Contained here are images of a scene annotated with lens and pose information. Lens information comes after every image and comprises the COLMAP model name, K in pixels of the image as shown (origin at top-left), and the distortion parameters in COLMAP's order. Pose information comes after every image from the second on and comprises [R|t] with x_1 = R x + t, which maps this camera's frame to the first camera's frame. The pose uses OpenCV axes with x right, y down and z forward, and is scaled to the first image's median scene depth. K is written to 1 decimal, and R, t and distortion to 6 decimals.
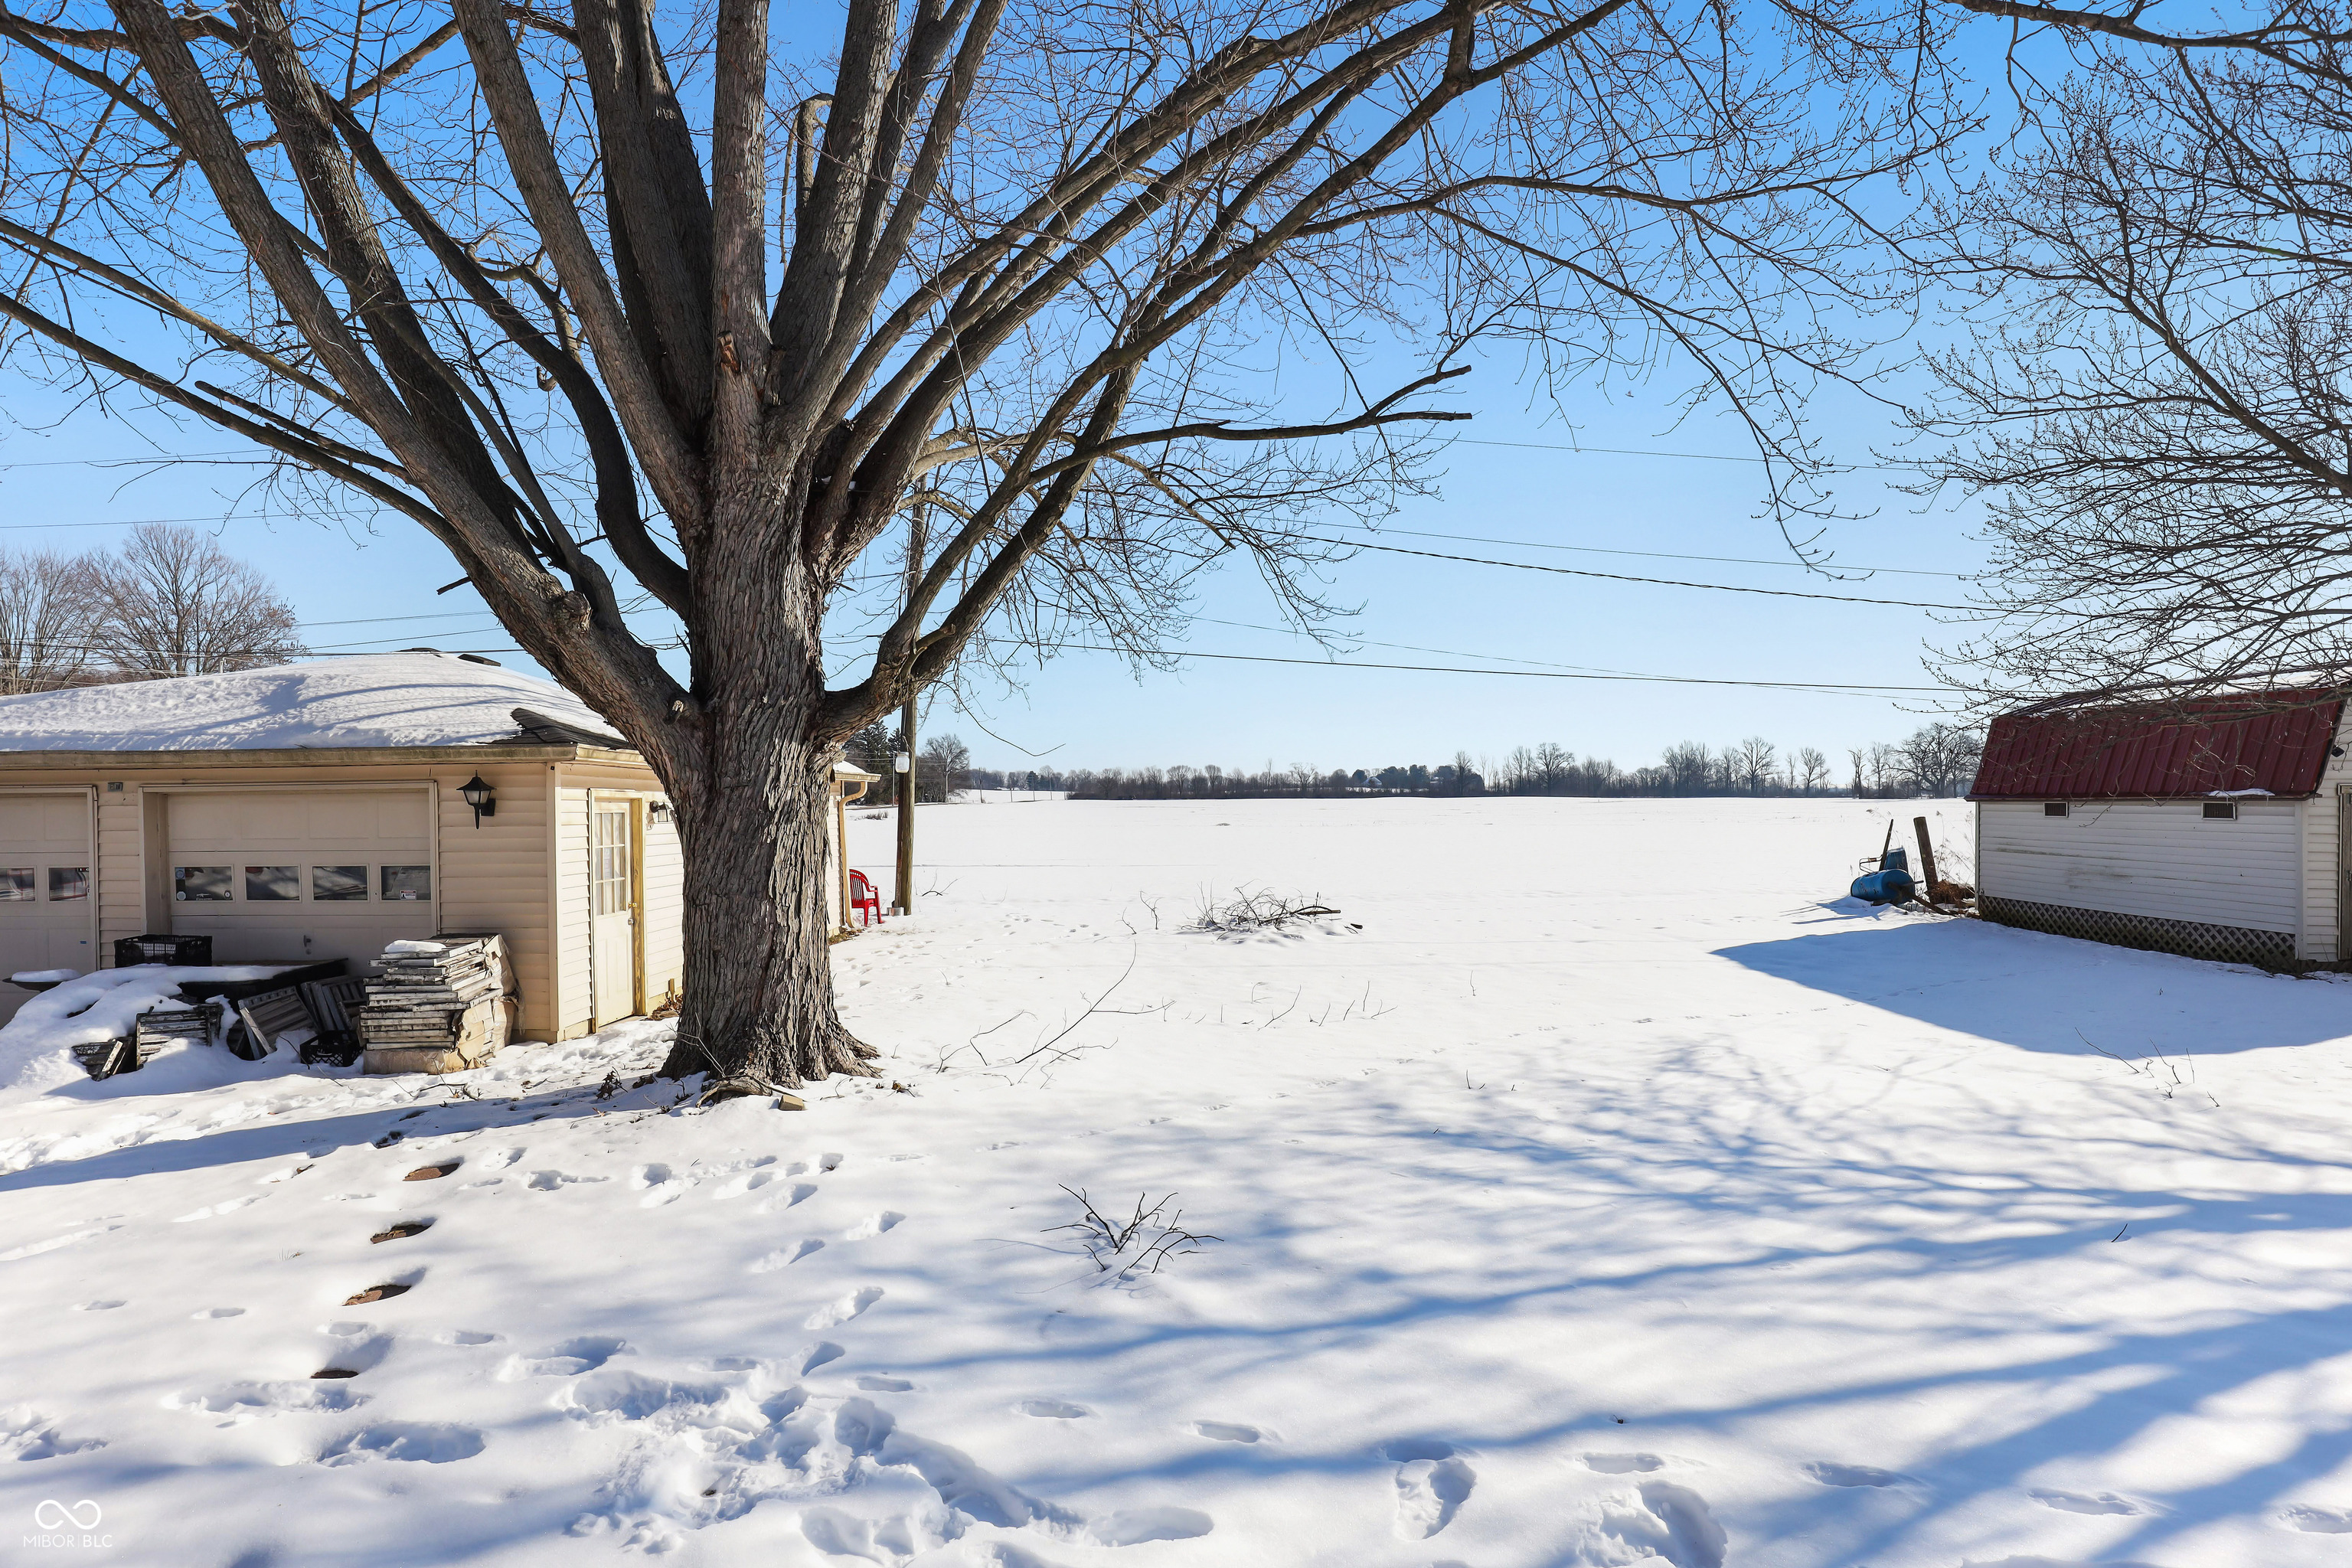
lens RADIAL K [[1118.0, 0, 1172.7], [0, 1118.0, 784.0], [0, 0, 1]] dist [-0.024309, 0.006067]
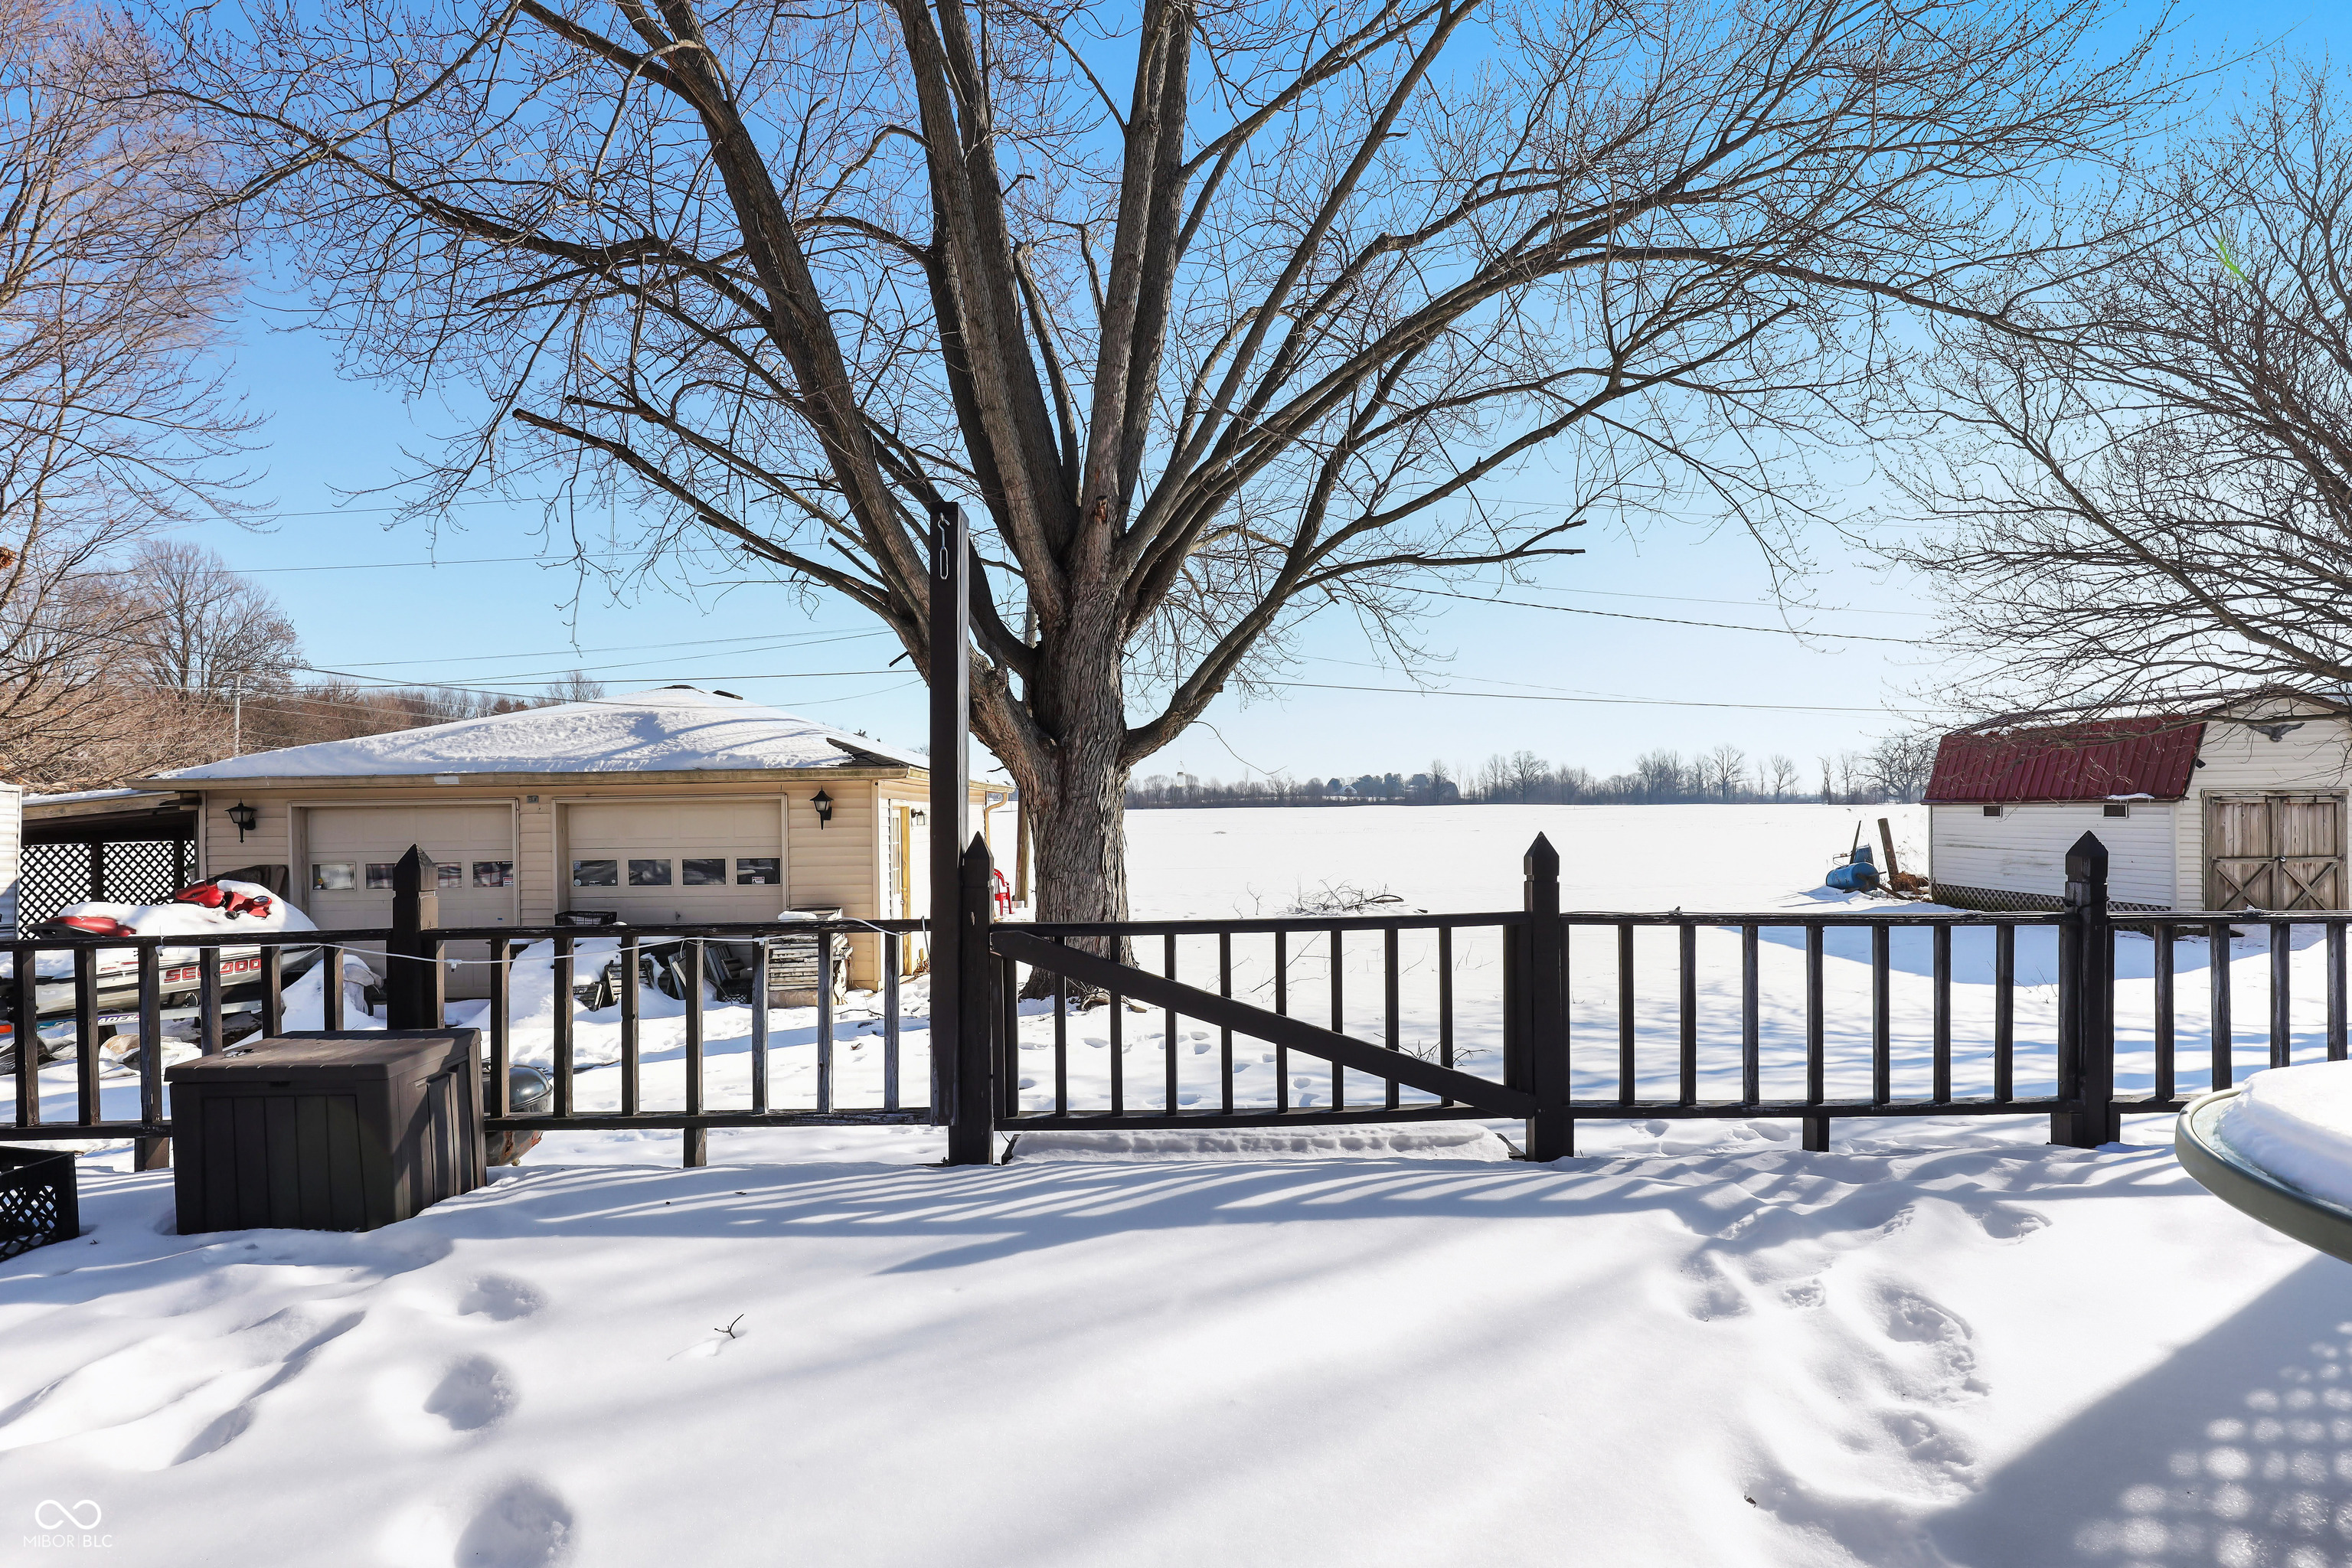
lens RADIAL K [[1118.0, 0, 1180.3], [0, 1118.0, 780.3], [0, 0, 1]] dist [-0.024309, 0.006067]
pose [[0.999646, -0.004127, 0.026273, -0.215971], [0.004436, 0.999921, -0.011727, -0.001102], [-0.026223, 0.011840, 0.999586, -0.333088]]
